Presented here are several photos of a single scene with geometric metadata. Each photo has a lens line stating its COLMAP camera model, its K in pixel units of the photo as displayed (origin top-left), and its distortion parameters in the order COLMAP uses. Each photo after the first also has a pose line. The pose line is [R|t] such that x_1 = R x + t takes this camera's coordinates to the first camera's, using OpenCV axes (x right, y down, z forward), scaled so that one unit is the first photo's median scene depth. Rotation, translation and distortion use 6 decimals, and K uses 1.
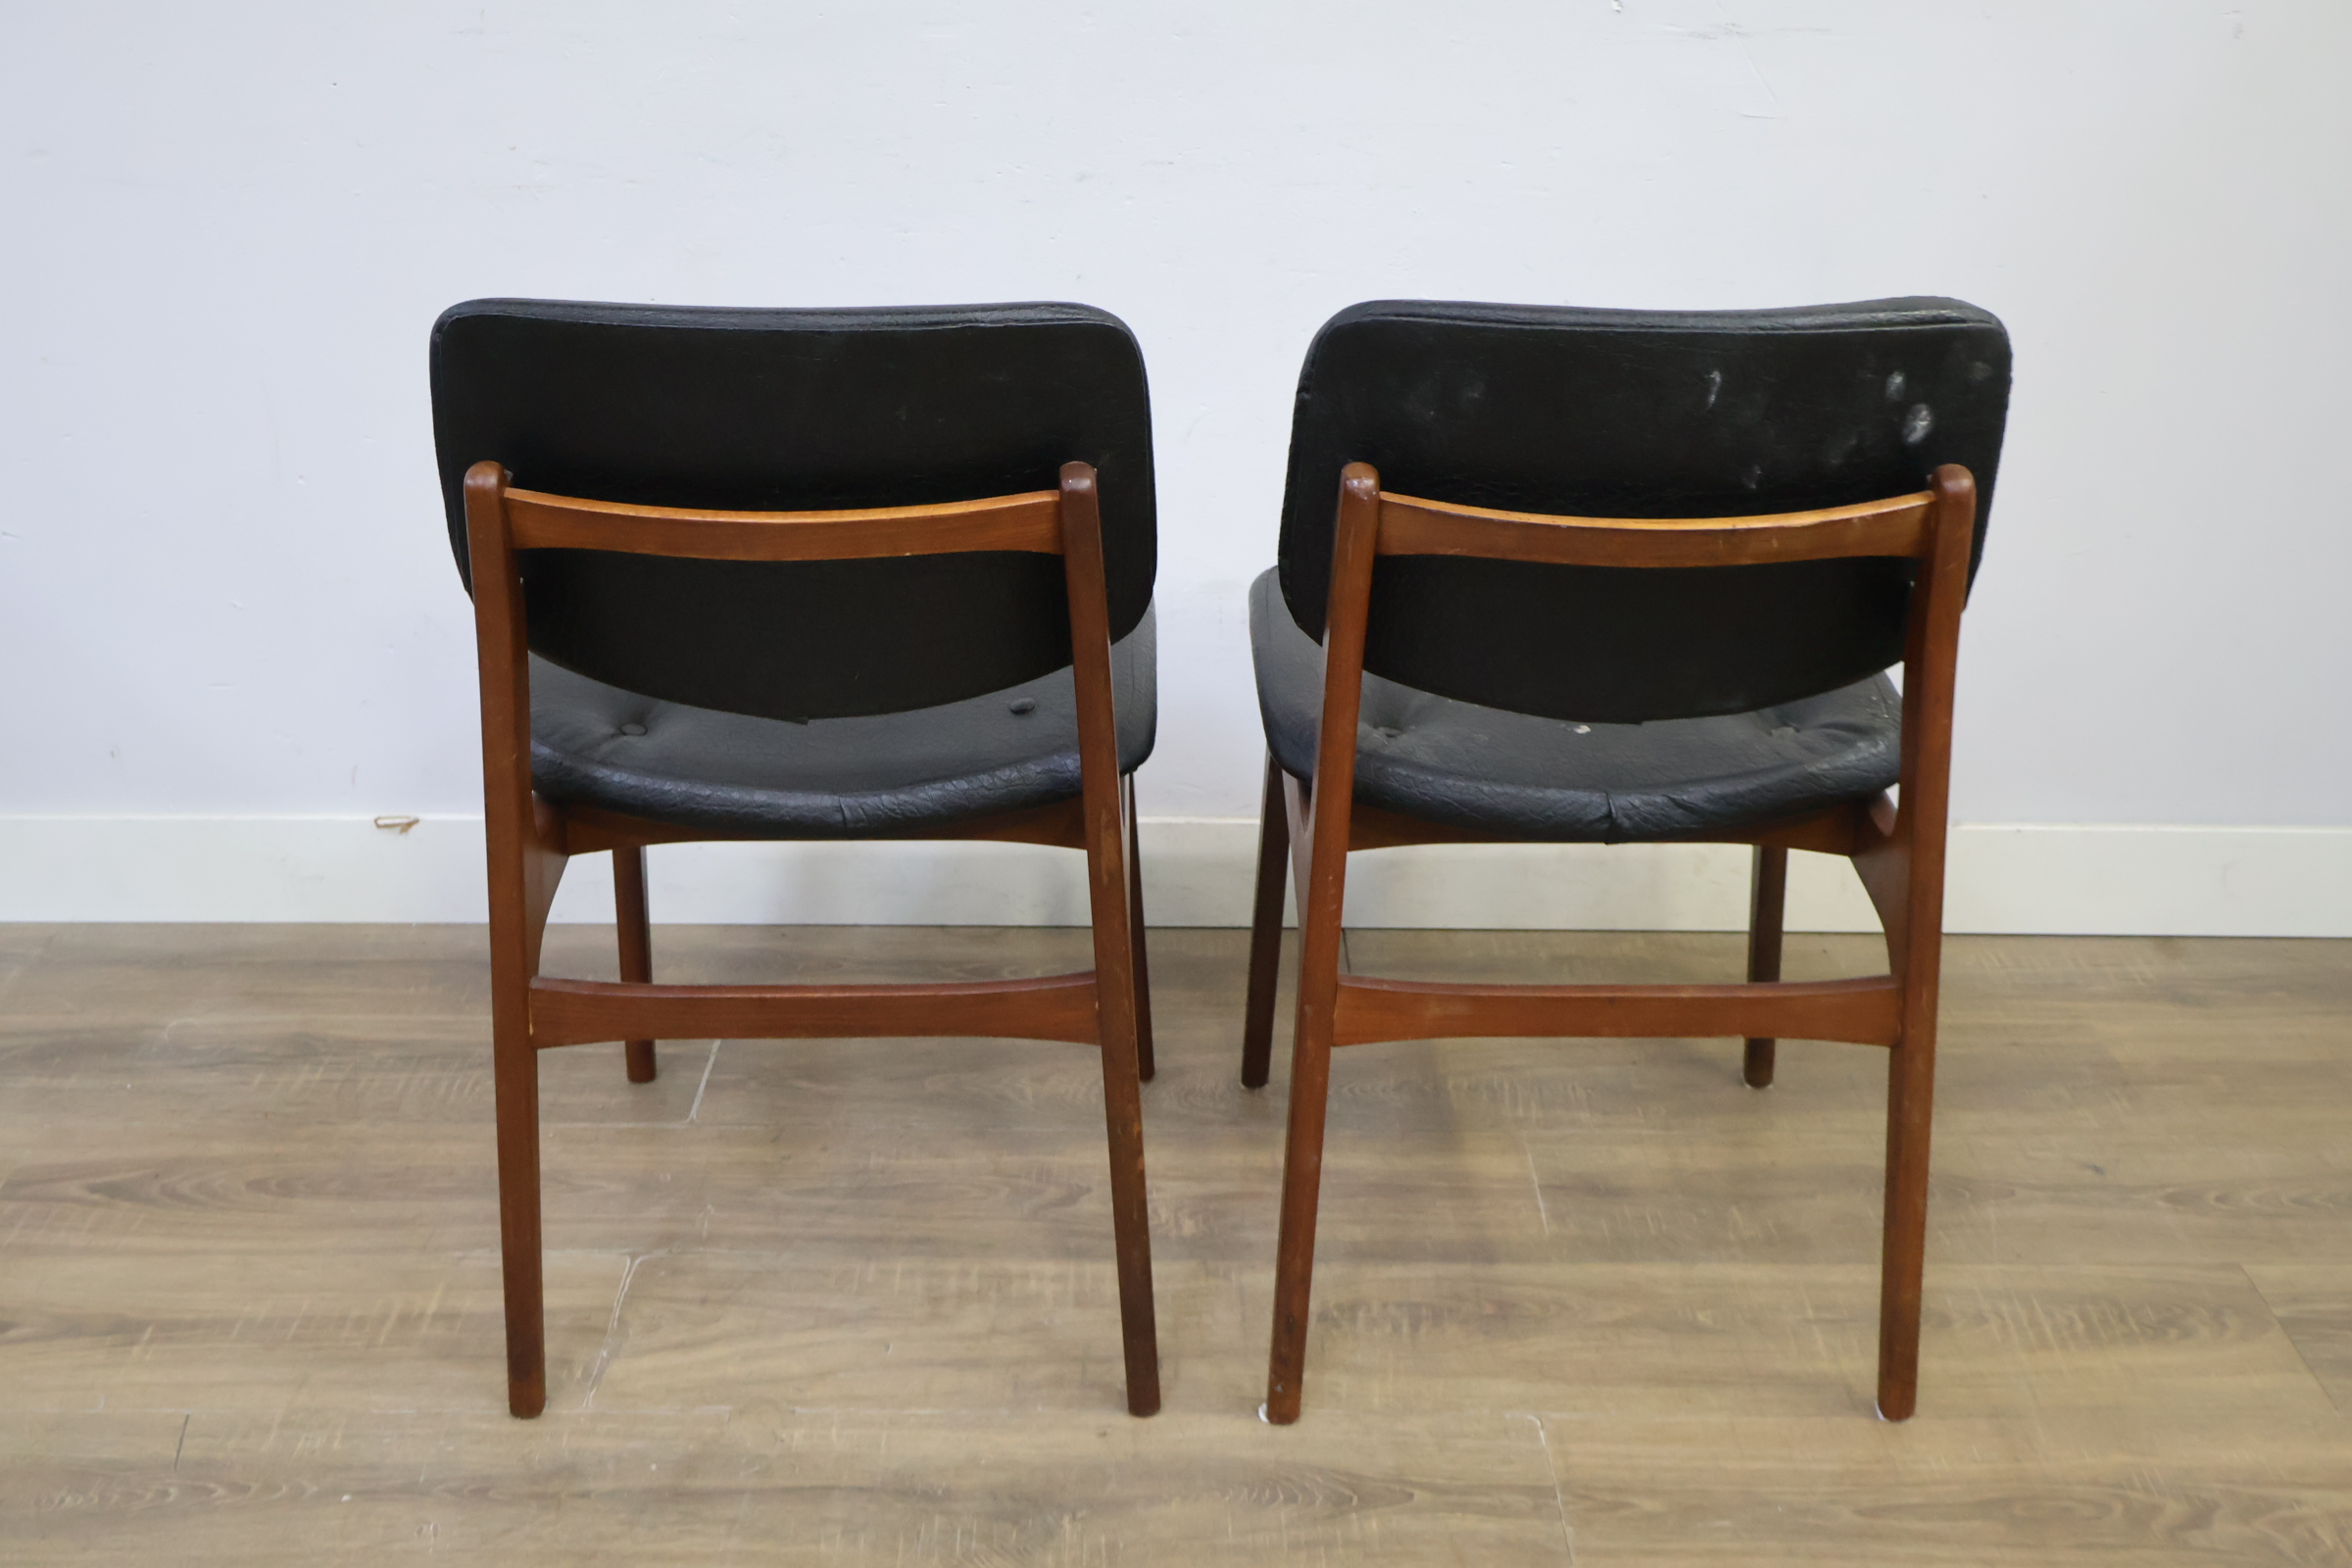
lens RADIAL K [[2556.5, 0, 1159.3], [0, 2556.5, 791.5], [0, 0, 1]] dist [-0.004526, 0.000000]
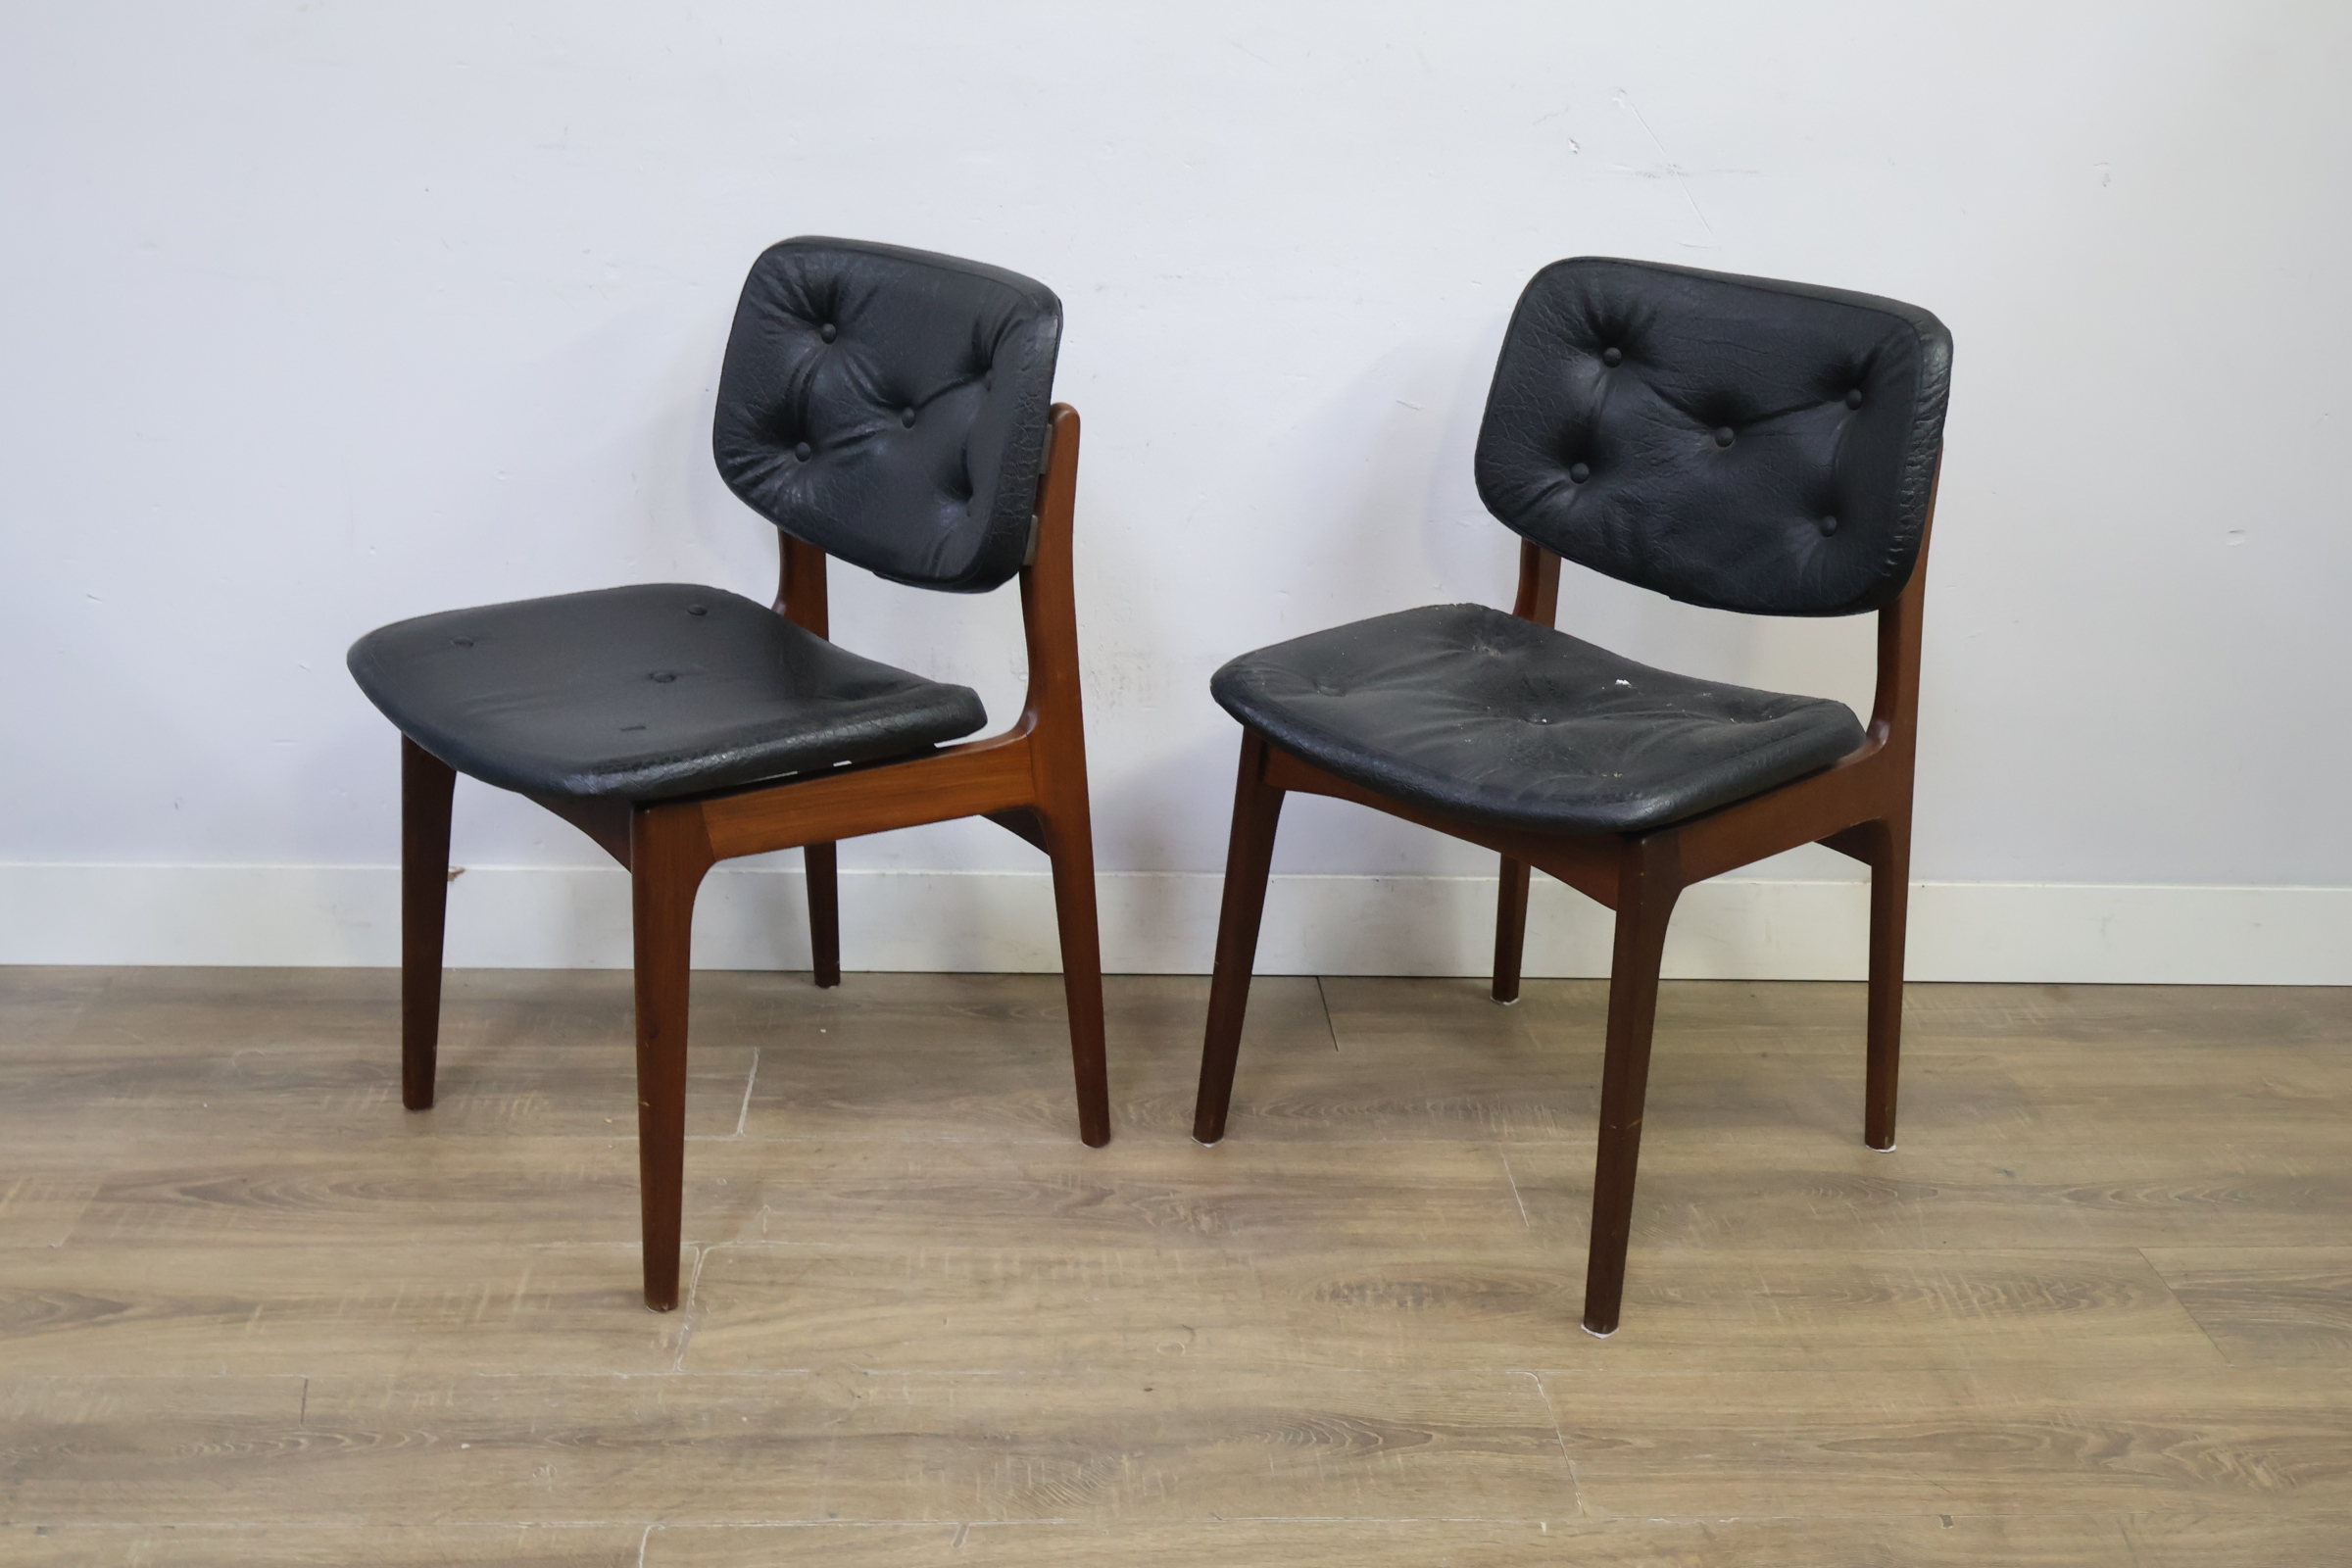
lens RADIAL K [[2556.5, 0, 1166.2], [0, 2556.5, 770.8], [0, 0, 1]] dist [-0.004526, 0.000000]
pose [[0.998033, 0.007538, 0.062239, -0.079944], [-0.003031, 0.997386, -0.072190, 0.059392], [-0.062620, 0.071859, 0.995447, -0.116270]]
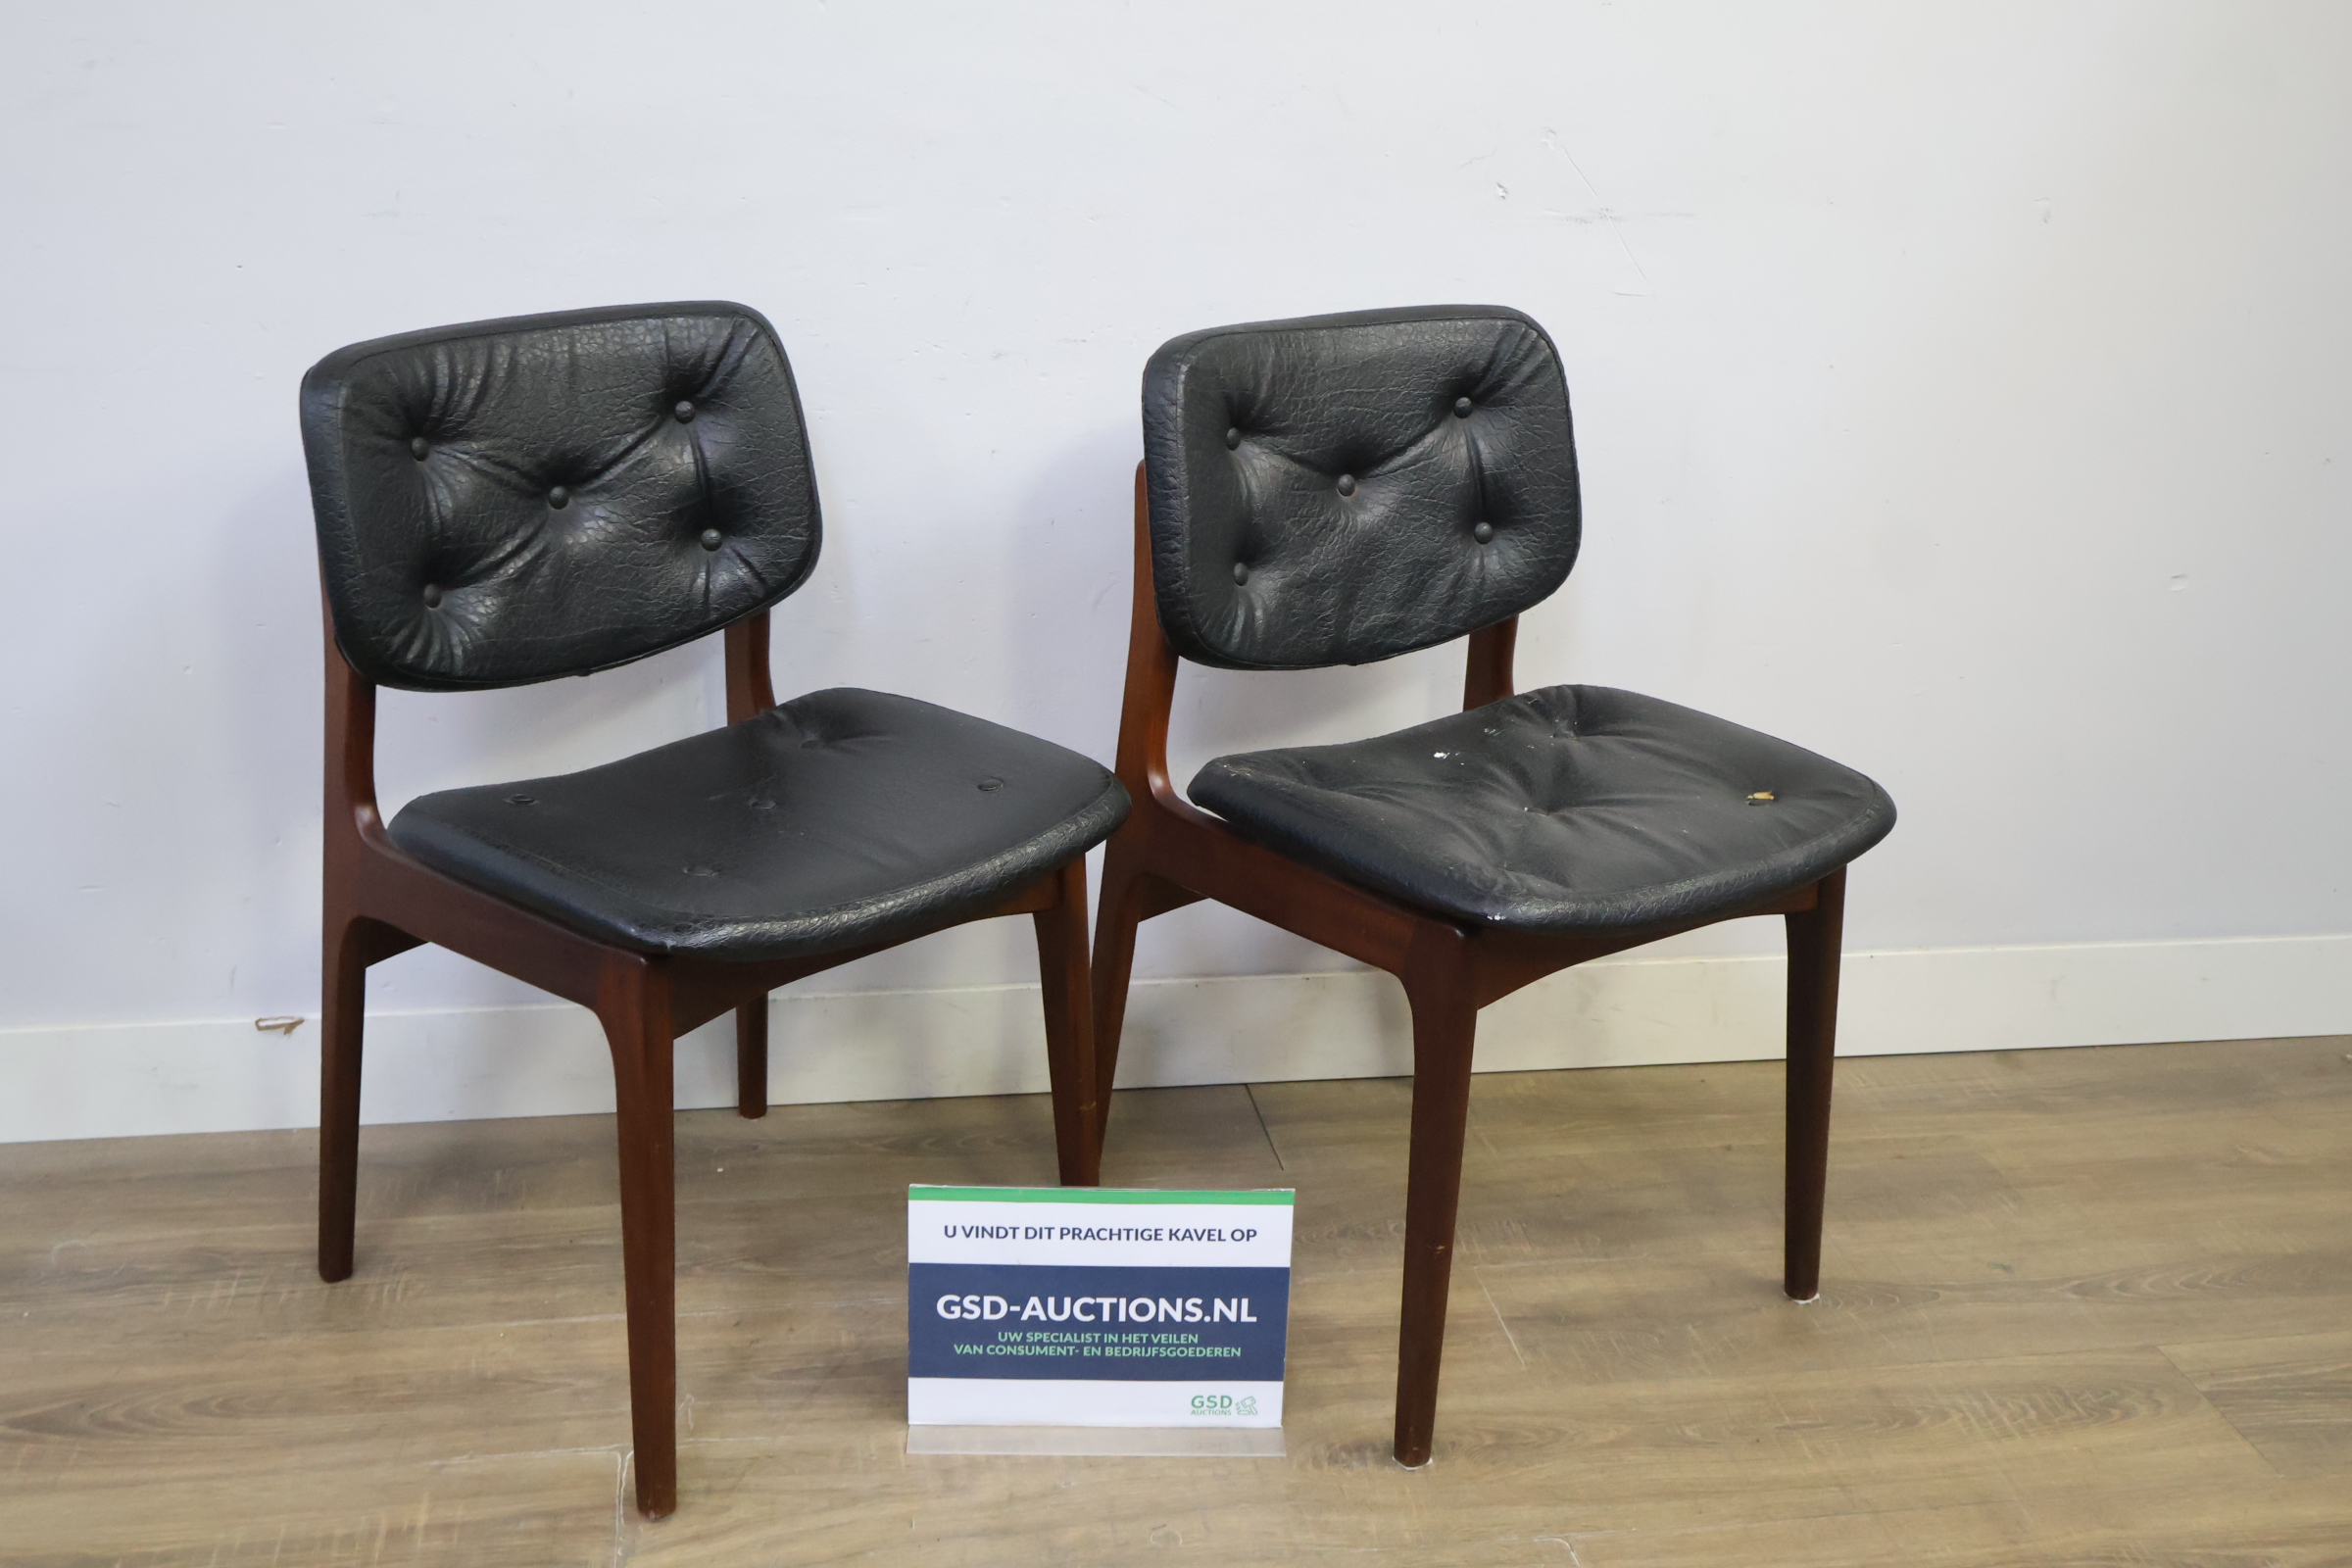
lens RADIAL K [[2556.5, 0, 1165.5], [0, 2556.5, 788.0], [0, 0, 1]] dist [-0.004526, 0.000000]
pose [[0.986613, -0.033815, 0.159532, -0.153689], [0.045783, 0.996357, -0.071945, 0.010722], [-0.156518, 0.078286, 0.984568, -0.006036]]
